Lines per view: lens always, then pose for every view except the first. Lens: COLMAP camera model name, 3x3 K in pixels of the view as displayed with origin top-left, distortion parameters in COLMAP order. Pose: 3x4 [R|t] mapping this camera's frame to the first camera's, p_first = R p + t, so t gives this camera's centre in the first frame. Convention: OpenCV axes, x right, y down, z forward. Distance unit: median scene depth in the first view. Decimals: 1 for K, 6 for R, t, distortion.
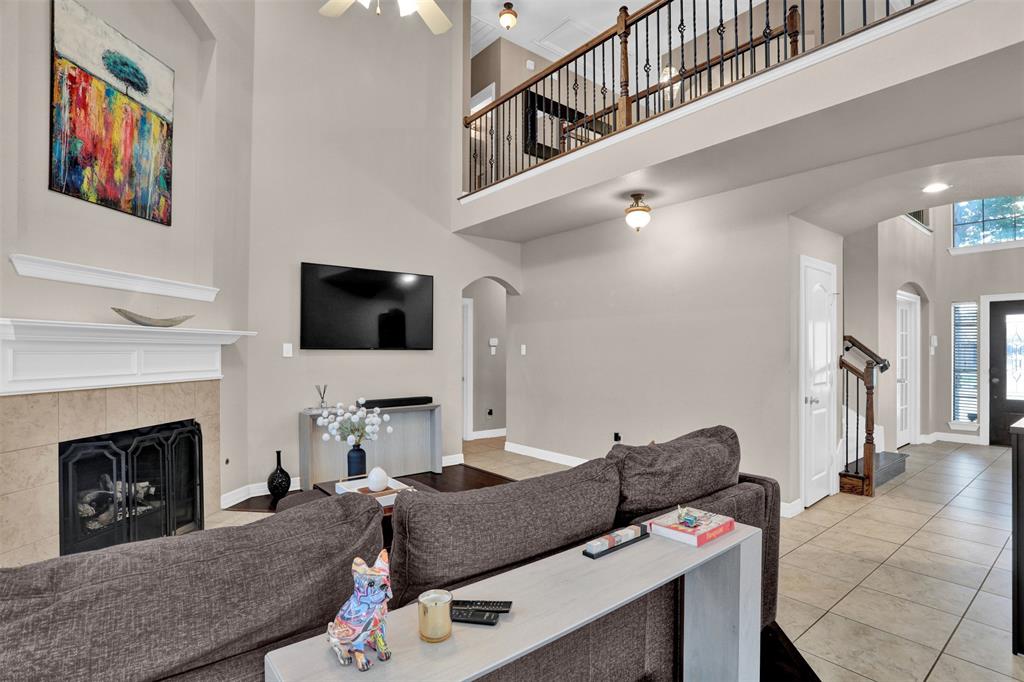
lens RADIAL K [[497.0, 0, 509.1], [0, 497.0, 348.9], [0, 0, 1]] dist [-0.041010, 0.009777]
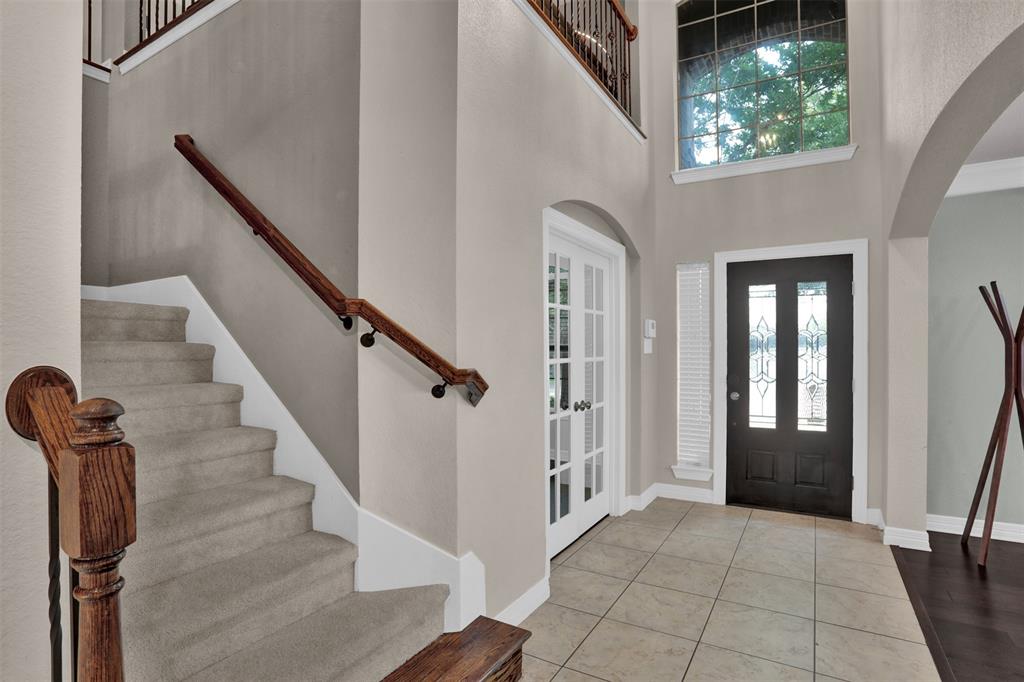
lens RADIAL K [[497.0, 0, 516.4], [0, 497.0, 347.9], [0, 0, 1]] dist [-0.041010, 0.009777]
pose [[0.934821, -0.000871, 0.355117, 0.539716], [-0.000452, 0.999993, 0.003641, 0.004456], [-0.355118, -0.003565, 0.934815, 0.524016]]
